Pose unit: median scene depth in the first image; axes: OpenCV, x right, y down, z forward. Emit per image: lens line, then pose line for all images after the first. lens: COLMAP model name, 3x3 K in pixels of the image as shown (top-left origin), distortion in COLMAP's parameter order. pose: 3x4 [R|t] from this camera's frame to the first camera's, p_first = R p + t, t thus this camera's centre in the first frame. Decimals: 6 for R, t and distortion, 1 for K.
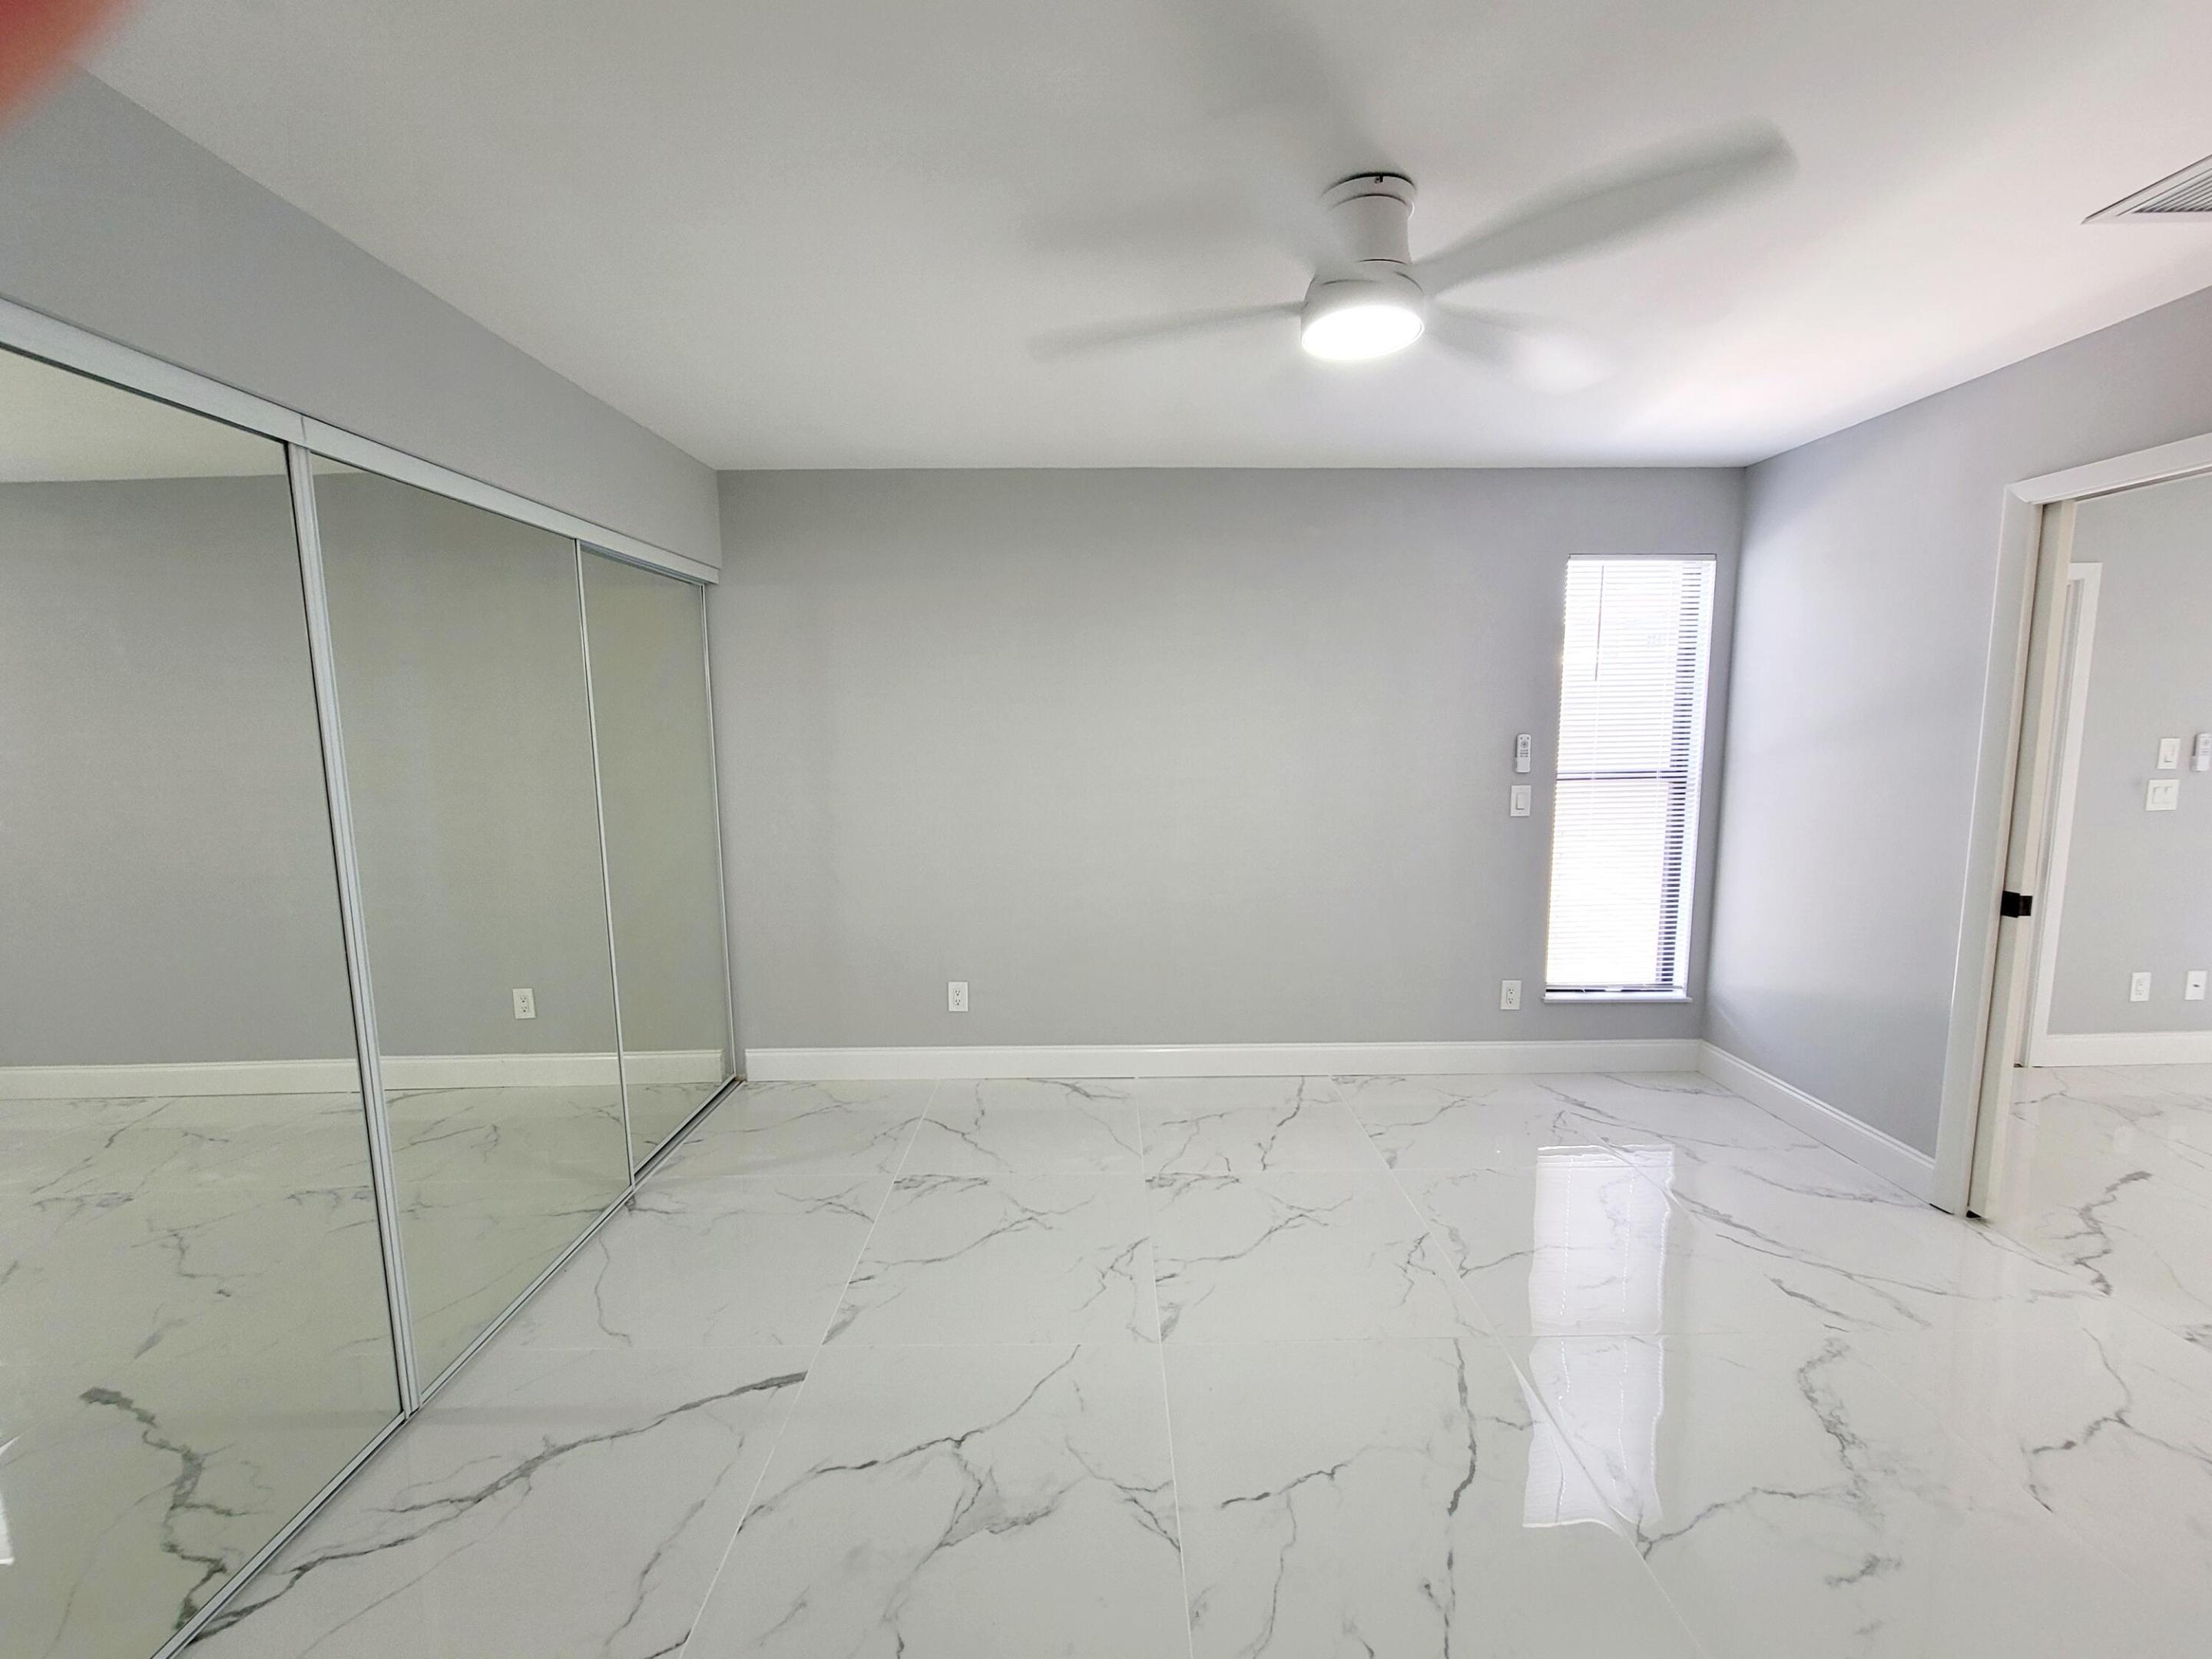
lens RADIAL K [[892.4, 0, 1106.0], [0, 892.4, 829.5], [0, 0, 1]] dist [-0.000933, -0.000024]
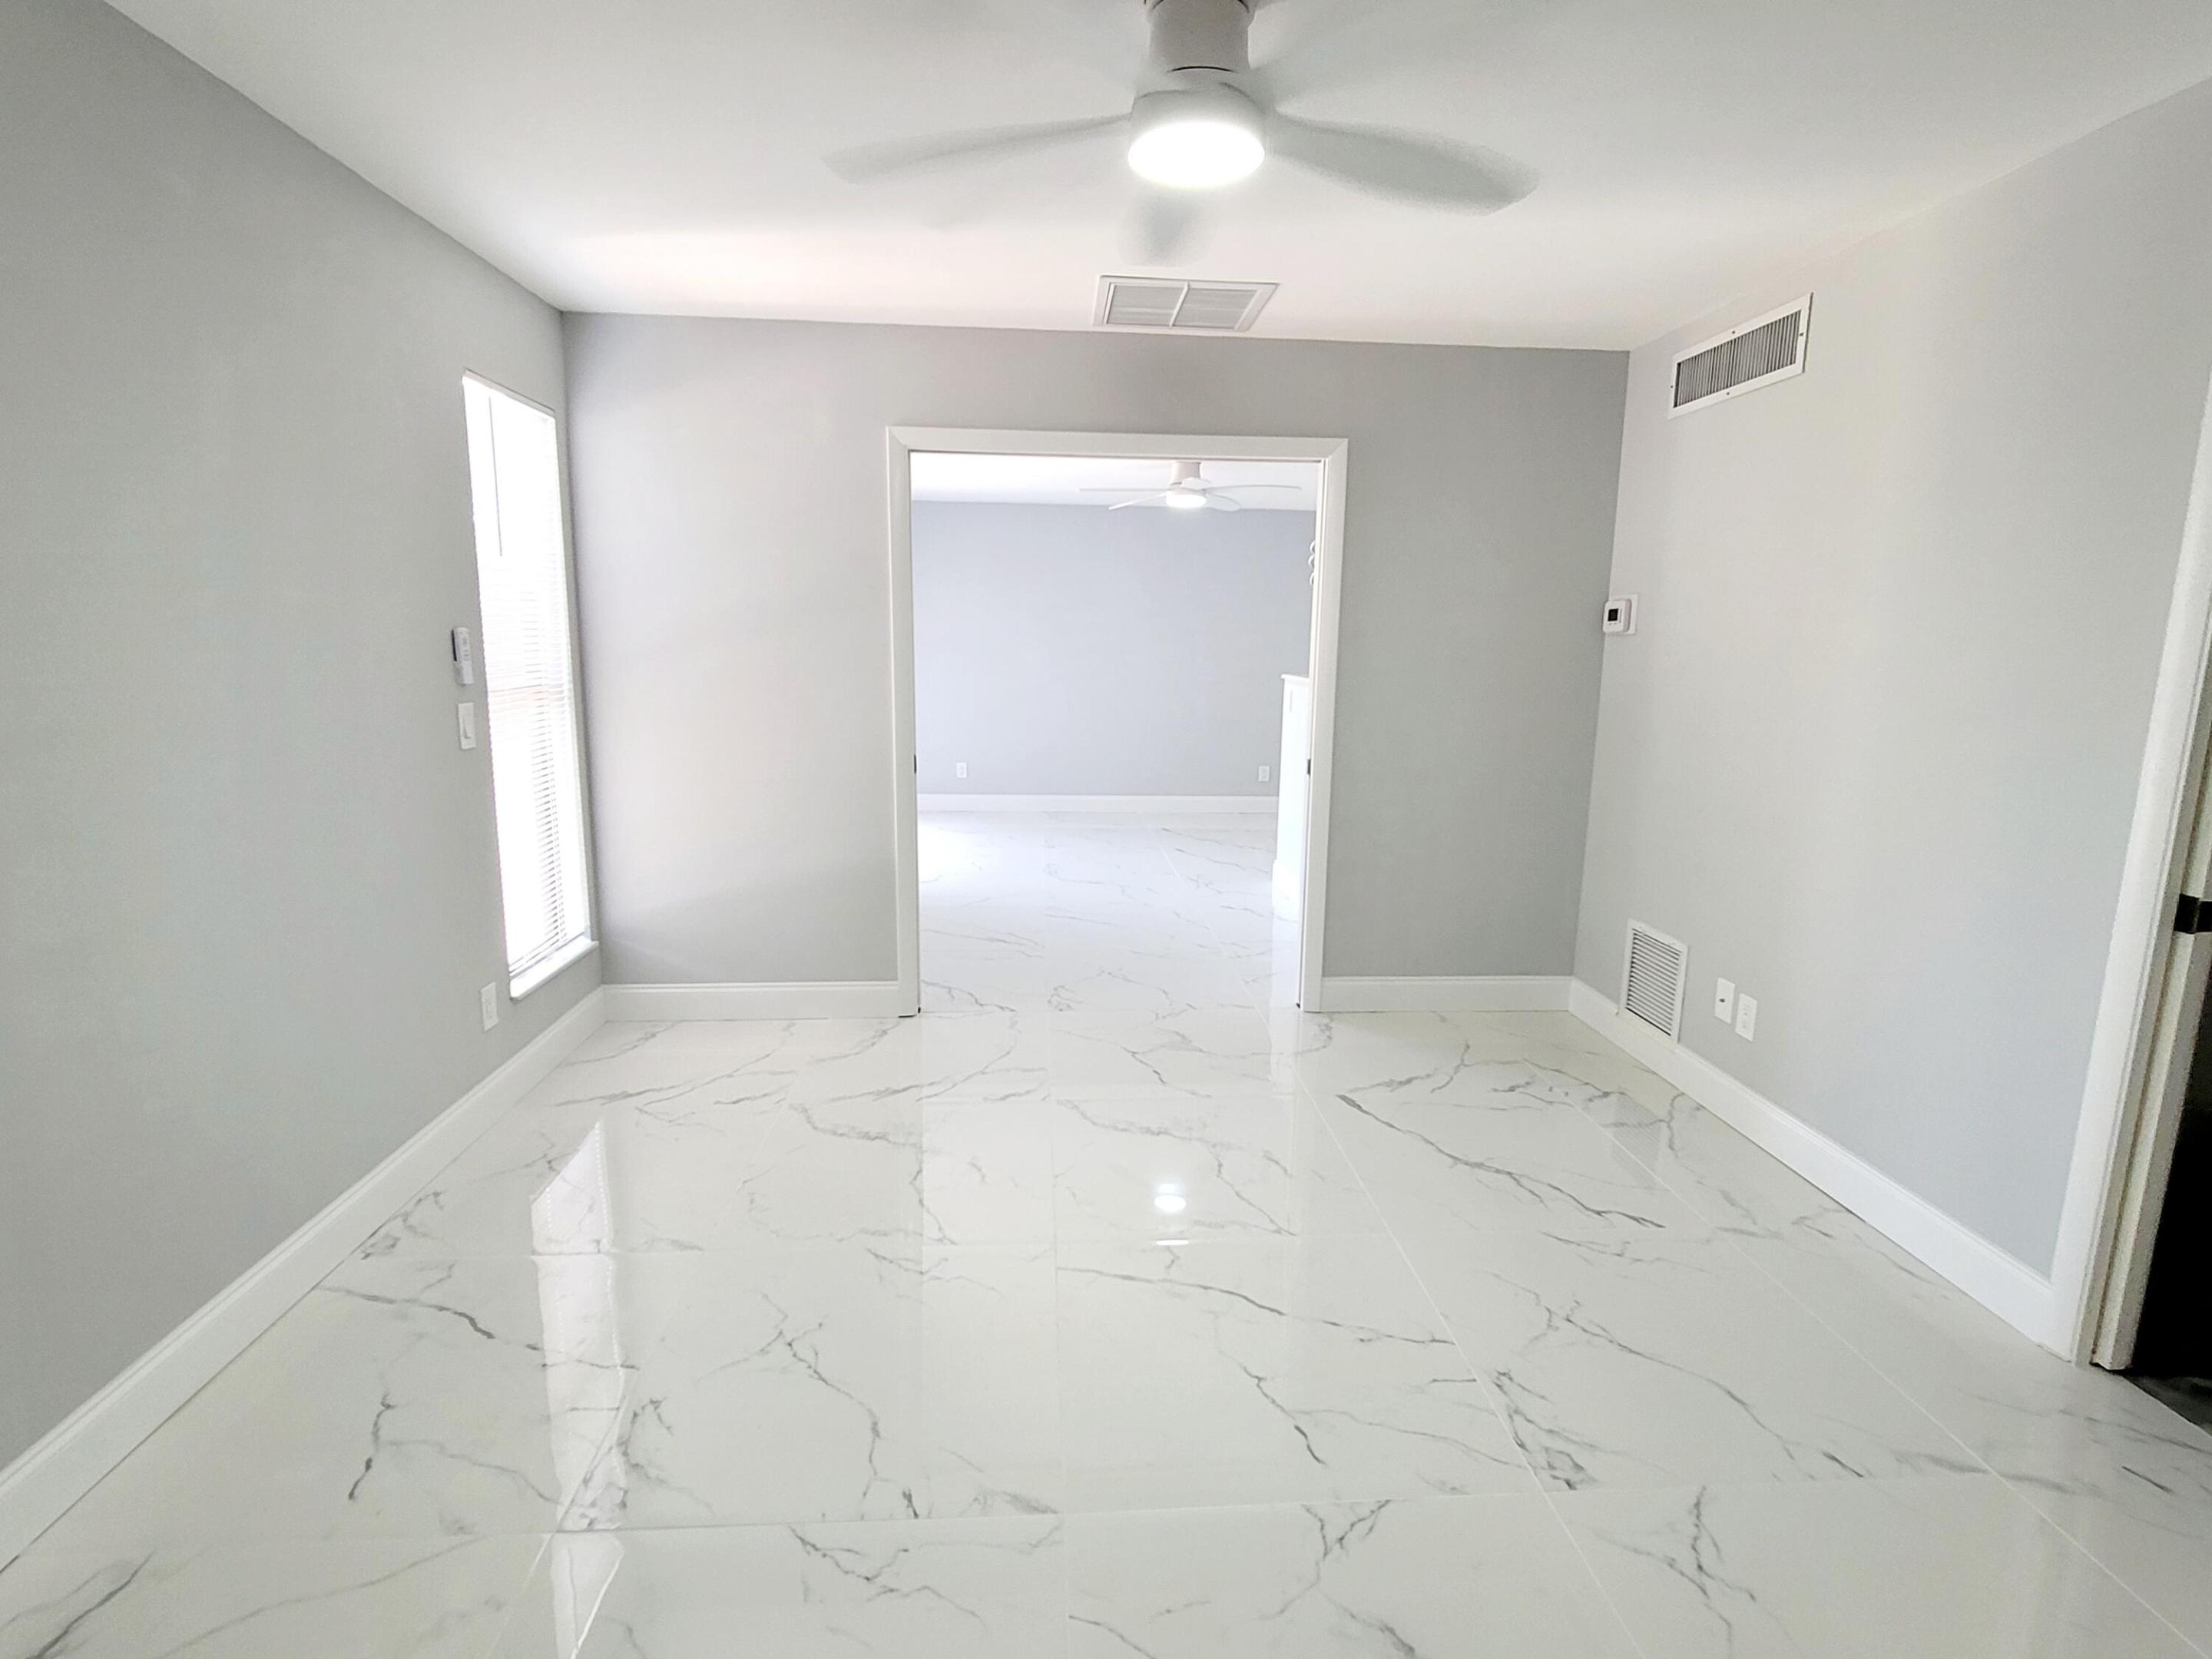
lens RADIAL K [[1105.3, 0, 1106.0], [0, 1105.3, 829.5], [0, 0, 1]] dist [0.000586, 0.000107]
pose [[-0.052407, -0.169770, 0.984089, -0.407870], [0.103706, 0.979190, 0.174448, -0.051573], [-0.993226, 0.111198, -0.033710, 0.553106]]
